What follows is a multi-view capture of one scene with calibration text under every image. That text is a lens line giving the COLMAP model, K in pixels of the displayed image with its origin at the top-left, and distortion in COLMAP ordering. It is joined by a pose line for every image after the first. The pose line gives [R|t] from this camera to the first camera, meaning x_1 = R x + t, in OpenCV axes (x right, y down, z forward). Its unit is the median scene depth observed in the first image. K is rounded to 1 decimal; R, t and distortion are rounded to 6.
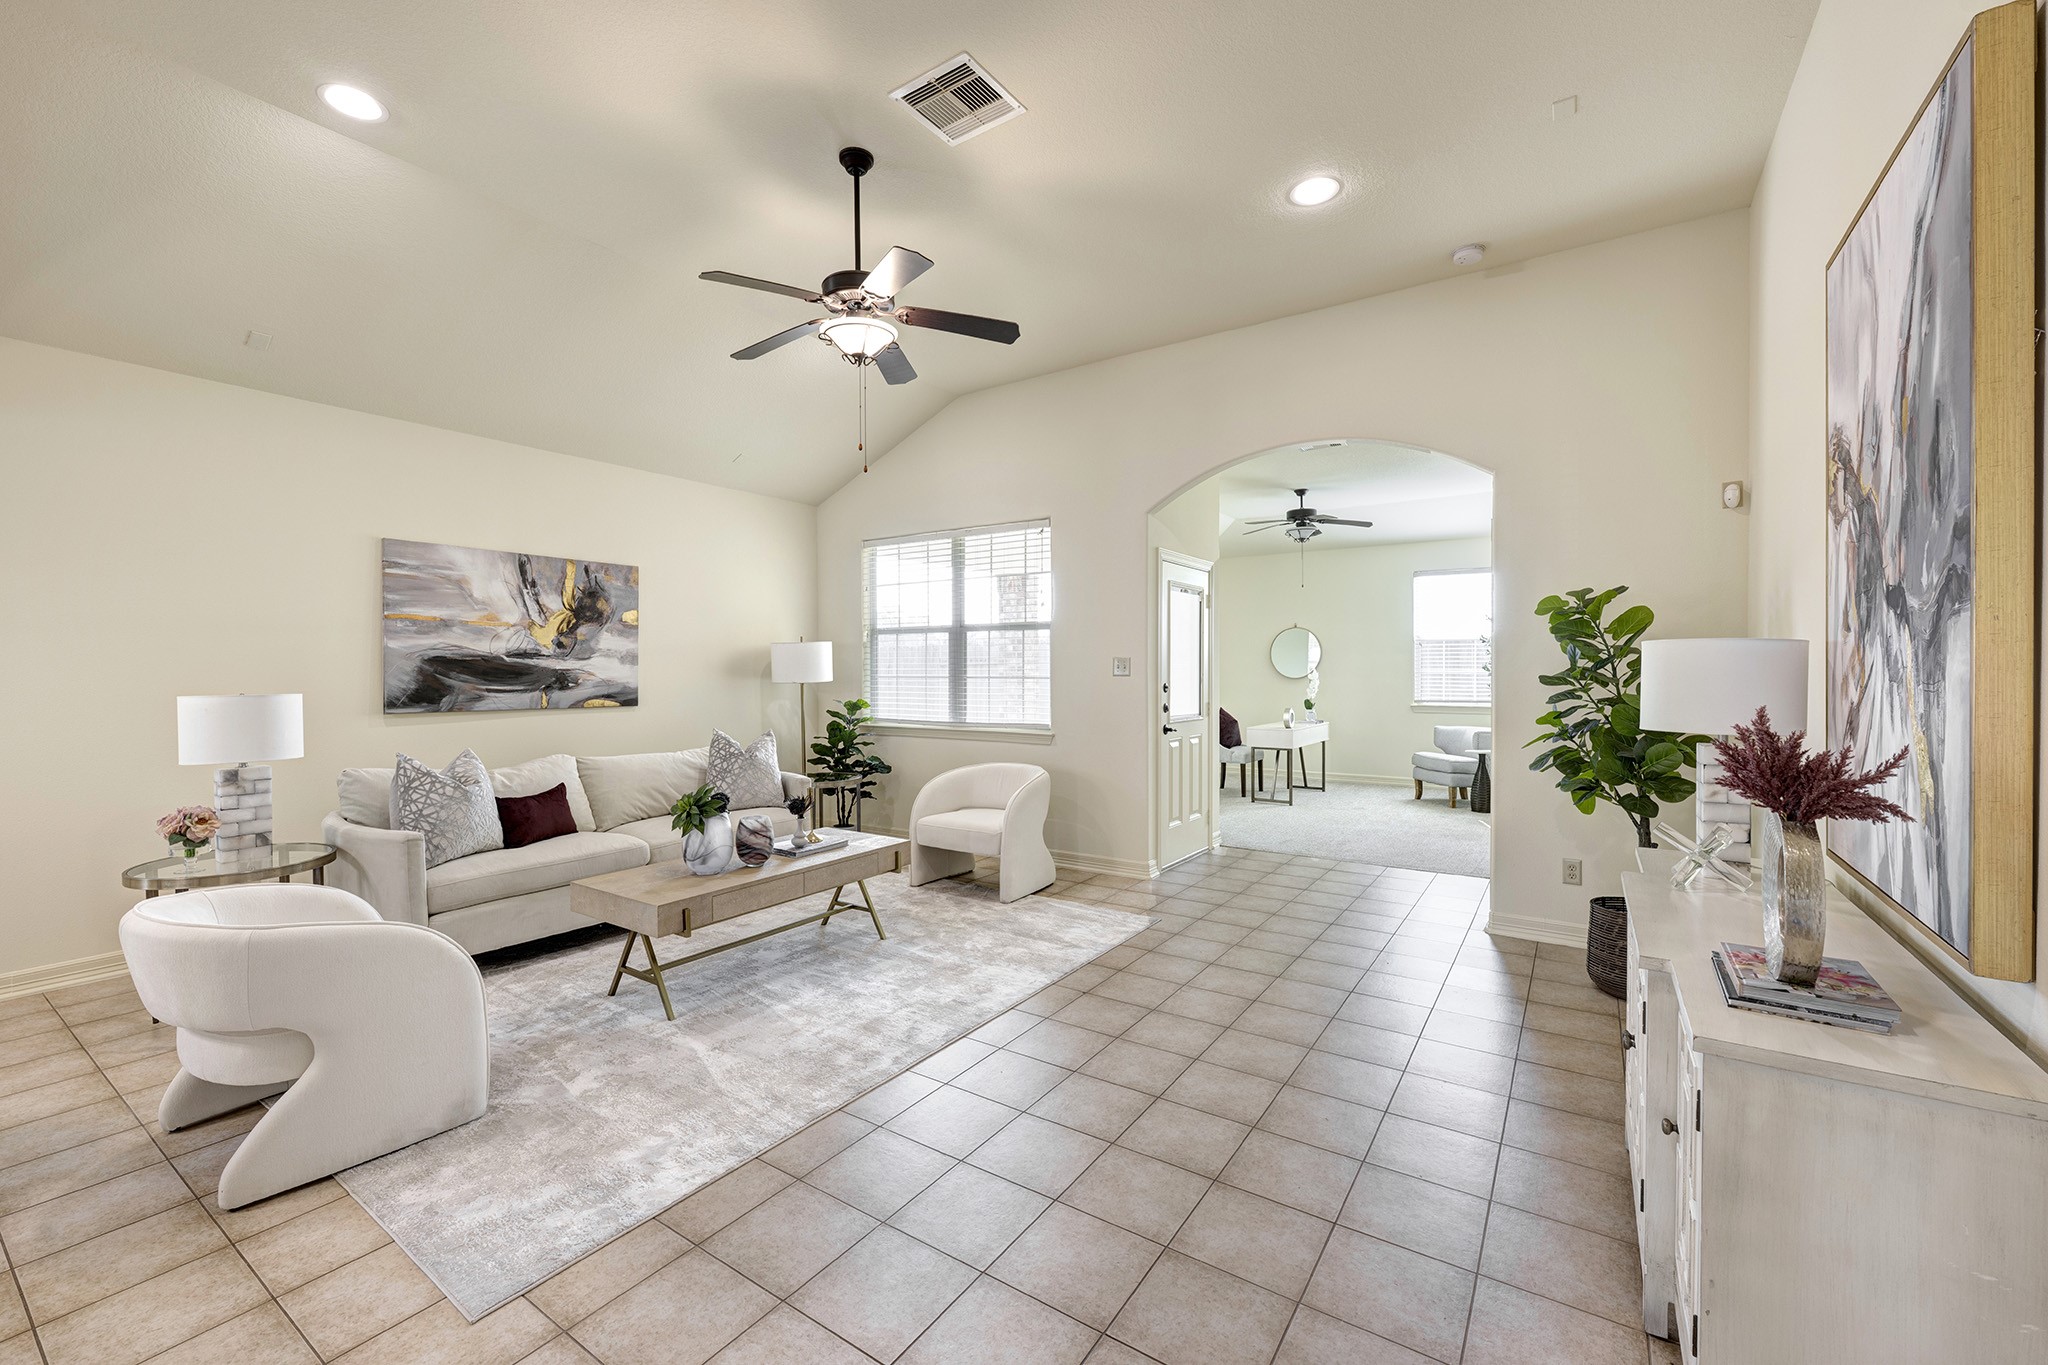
lens RADIAL K [[831.0, 0, 1024.0], [0, 831.0, 682.5], [0, 0, 1]] dist [0.001742, 0.000175]
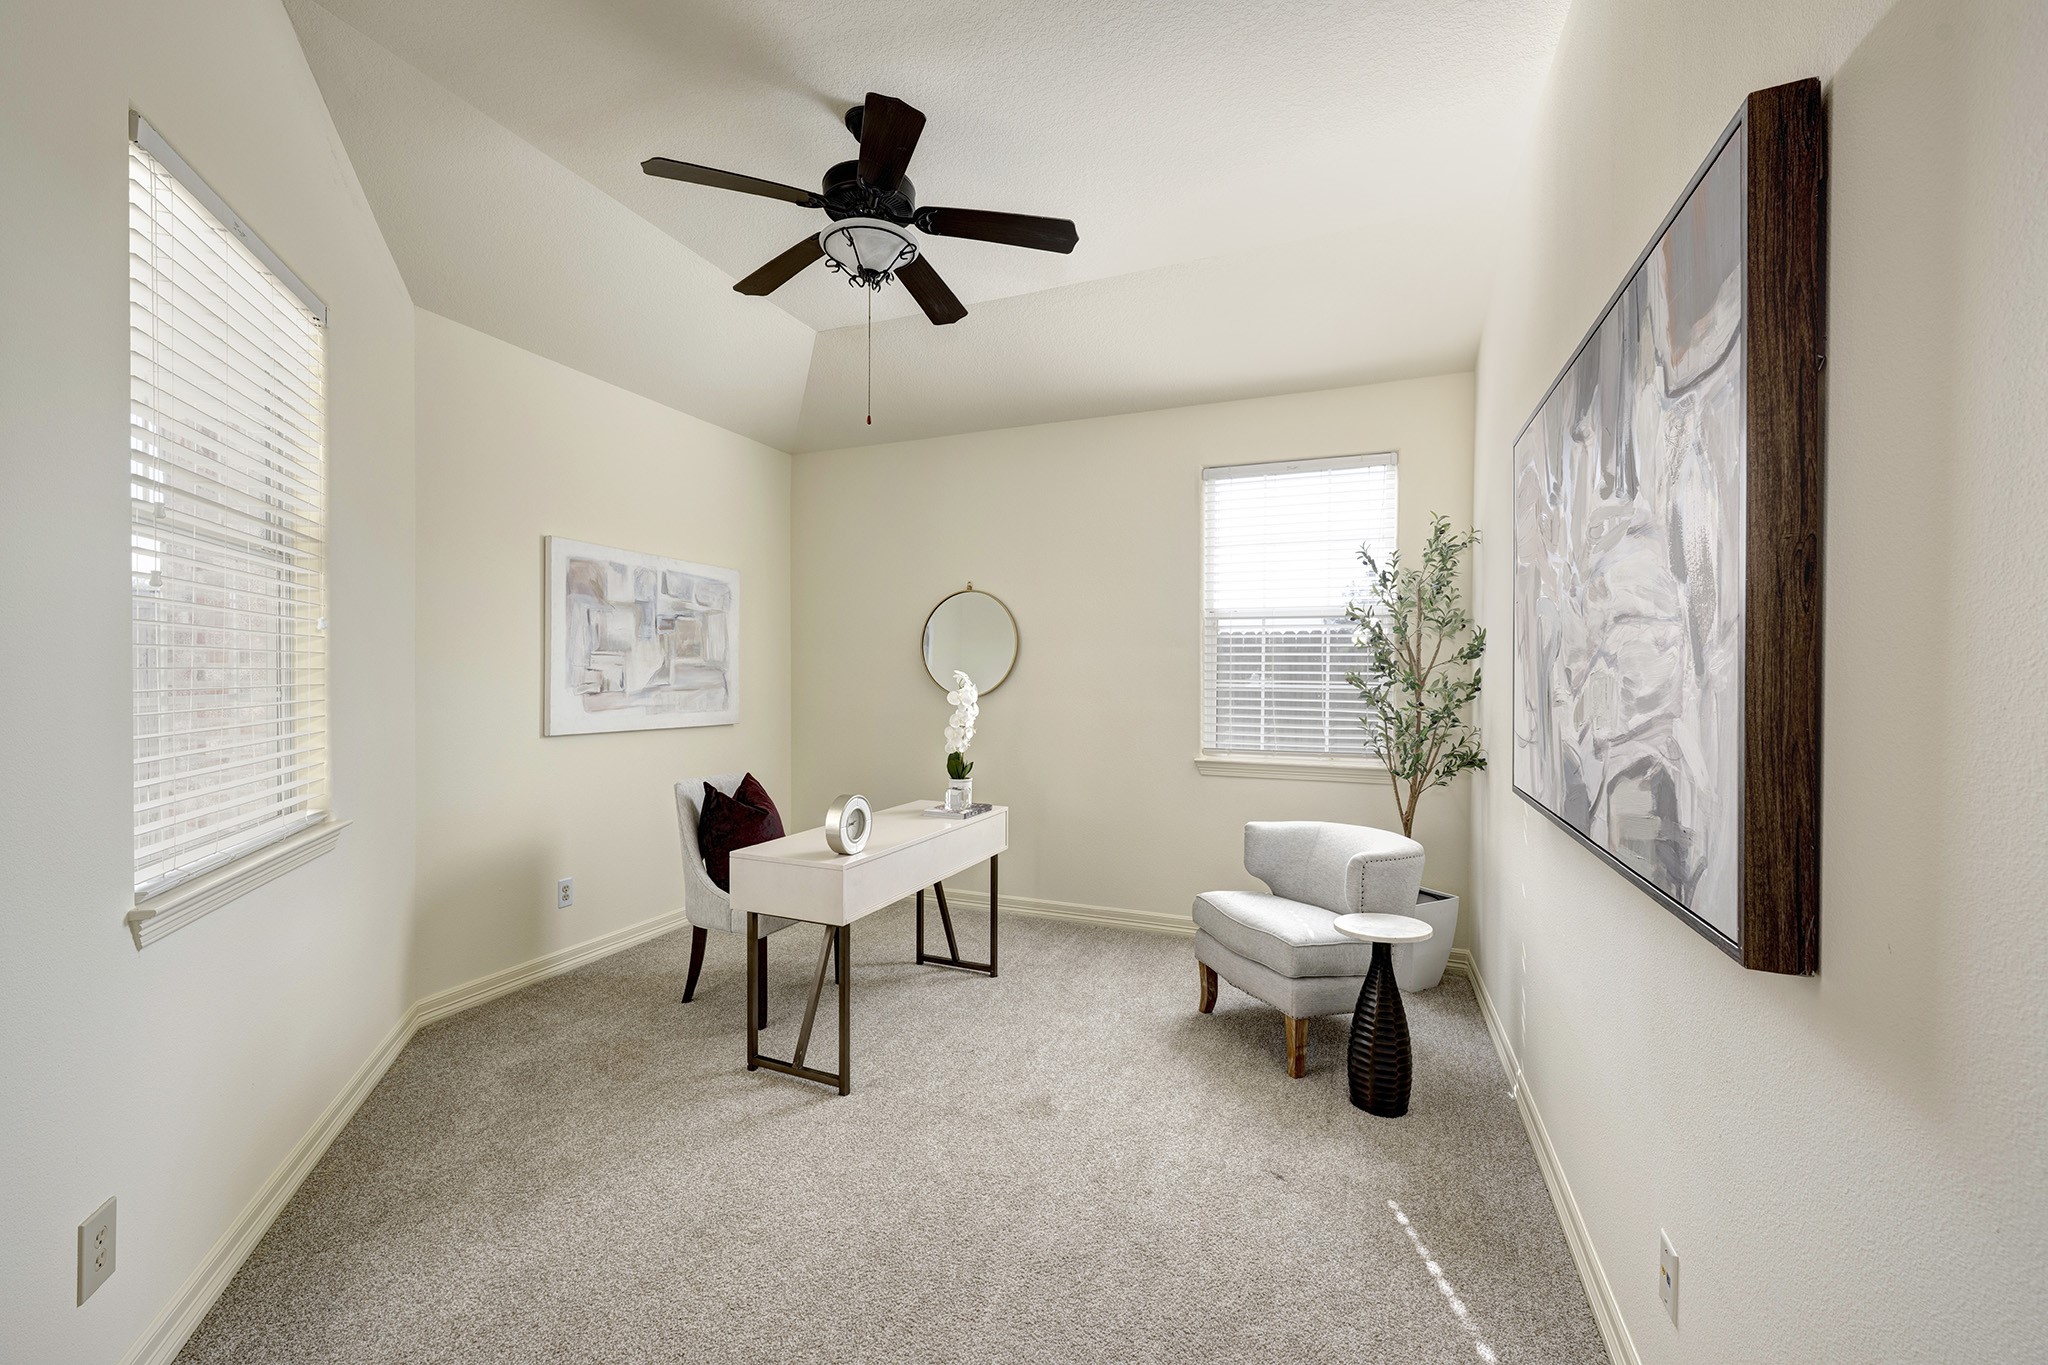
lens RADIAL K [[831.0, 0, 1024.0], [0, 831.0, 682.5], [0, 0, 1]] dist [0.001742, 0.000175]
pose [[0.976452, 0.009685, 0.215516, 0.303572], [-0.006793, 0.999877, -0.014156, -0.009052], [-0.215626, 0.012359, 0.976398, 0.633686]]
